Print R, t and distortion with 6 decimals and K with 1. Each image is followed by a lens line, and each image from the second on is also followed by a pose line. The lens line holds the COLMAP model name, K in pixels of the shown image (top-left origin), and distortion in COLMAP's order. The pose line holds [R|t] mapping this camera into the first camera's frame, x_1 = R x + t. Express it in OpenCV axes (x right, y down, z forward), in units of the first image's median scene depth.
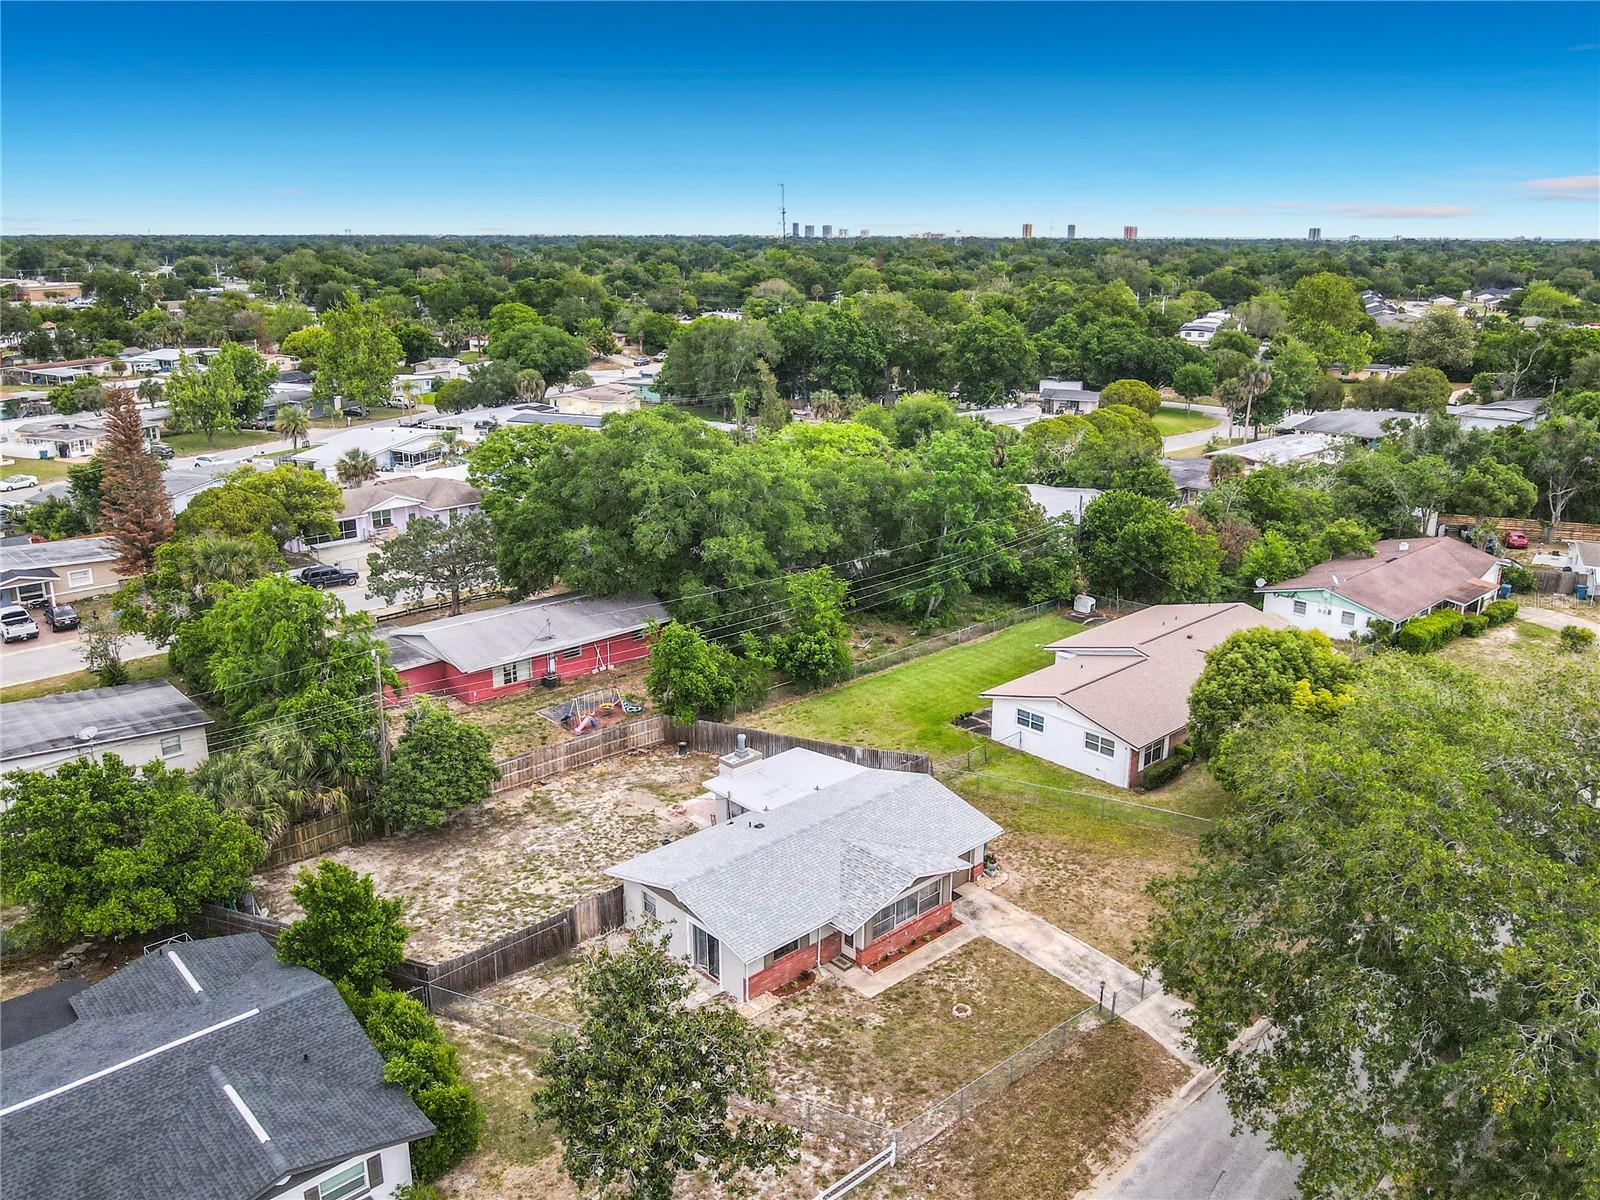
lens RADIAL K [[1229.3, 0, 812.8], [0, 1229.3, 598.6], [0, 0, 1]] dist [-0.016199, -0.002742]
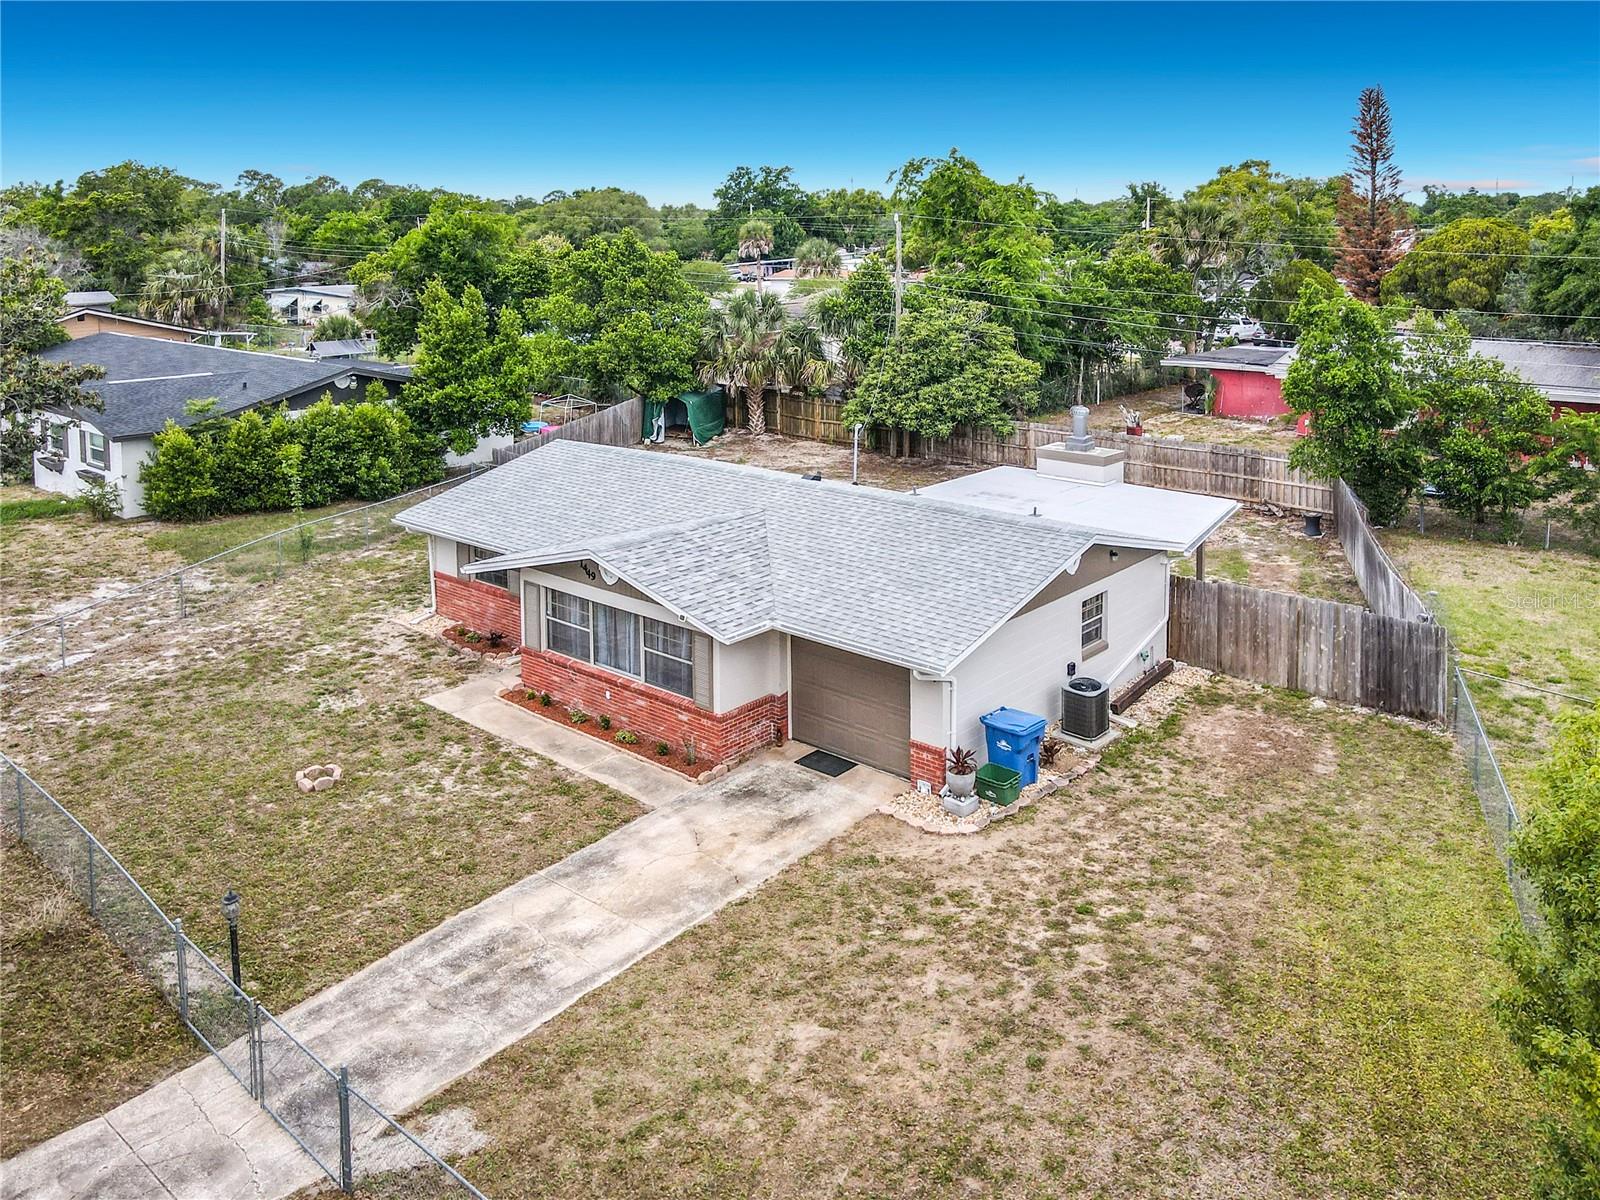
lens RADIAL K [[1258.9, 0, 830.7], [0, 1258.9, 374.5], [0, 0, 1]] dist [-0.016839, 0.008468]
pose [[0.115051, 0.117443, -0.986393, 0.532556], [-0.287466, 0.954435, 0.080109, 0.107880], [0.950856, 0.274338, 0.143569, 1.013780]]
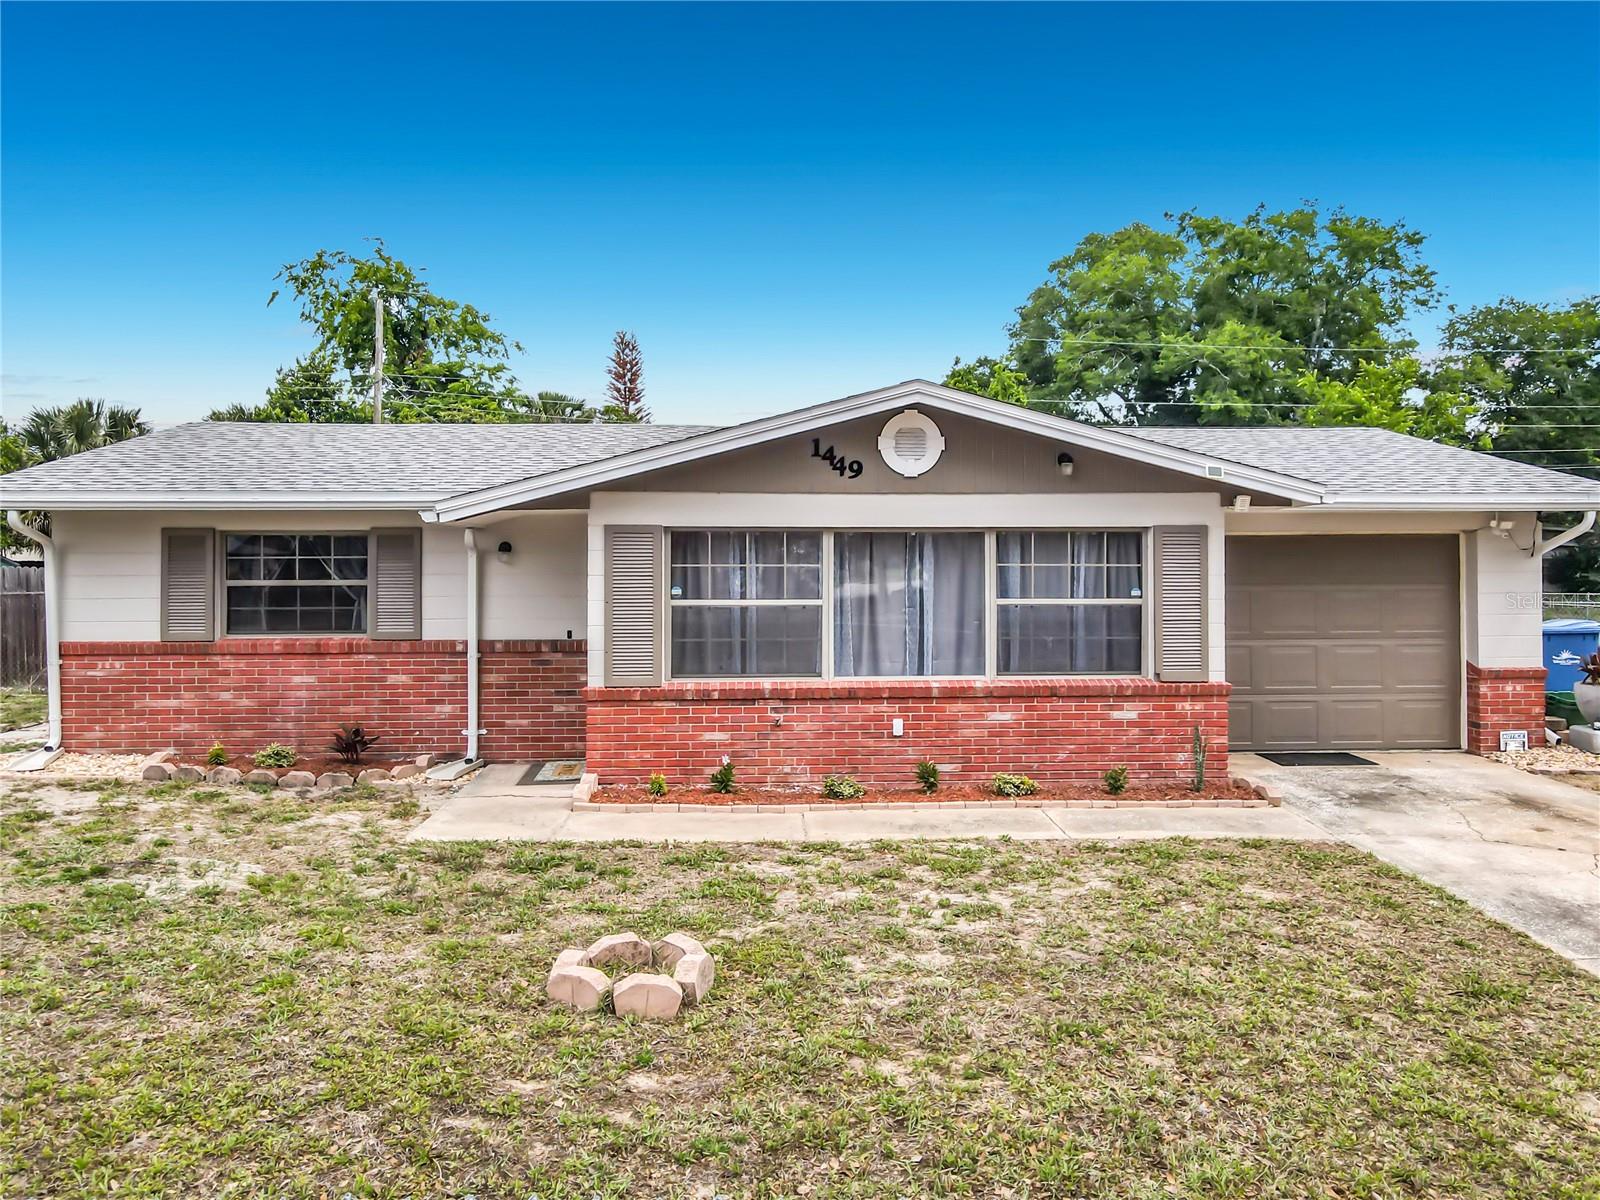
lens RADIAL K [[1219.4, 0, 805.4], [0, 1219.4, 555.8], [0, 0, 1]] dist [-0.012649, 0.073623]
pose [[0.764781, -0.006182, -0.644261, 0.202051], [-0.184102, 0.956165, -0.227716, 0.304385], [0.617427, 0.292763, 0.730119, 0.862952]]
